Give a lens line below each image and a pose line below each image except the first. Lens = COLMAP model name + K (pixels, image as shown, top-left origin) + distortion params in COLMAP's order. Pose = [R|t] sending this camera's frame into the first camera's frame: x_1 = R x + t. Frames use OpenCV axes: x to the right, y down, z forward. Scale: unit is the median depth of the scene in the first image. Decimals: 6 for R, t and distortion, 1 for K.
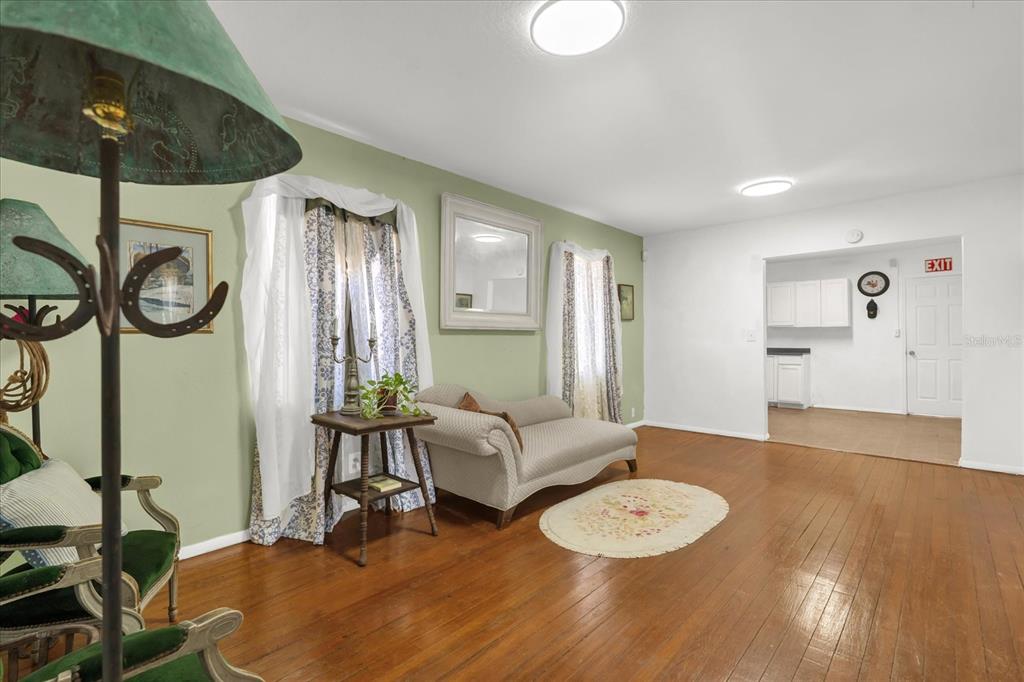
lens RADIAL K [[457.4, 0, 508.7], [0, 457.4, 338.8], [0, 0, 1]] dist [-0.003500, -0.000775]
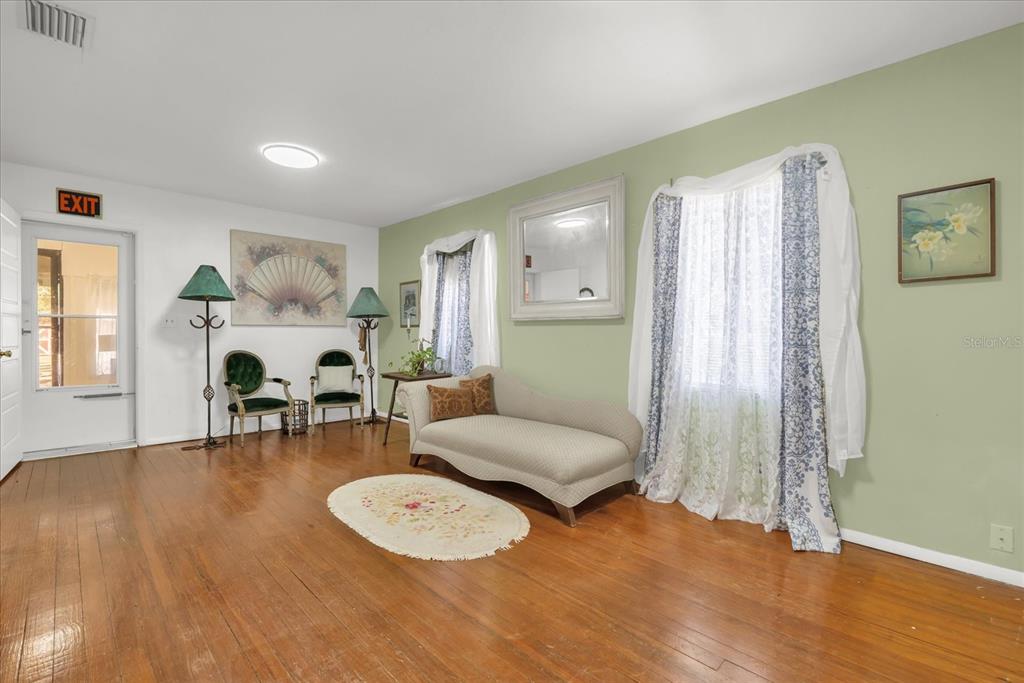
lens RADIAL K [[457.4, 0, 508.7], [0, 457.4, 339.3], [0, 0, 1]] dist [-0.003500, -0.000775]
pose [[-0.037653, 0.015075, -0.999177, 1.184079], [-0.003291, 0.999879, 0.015210, 0.008830], [0.999285, 0.003861, -0.037599, 1.174844]]
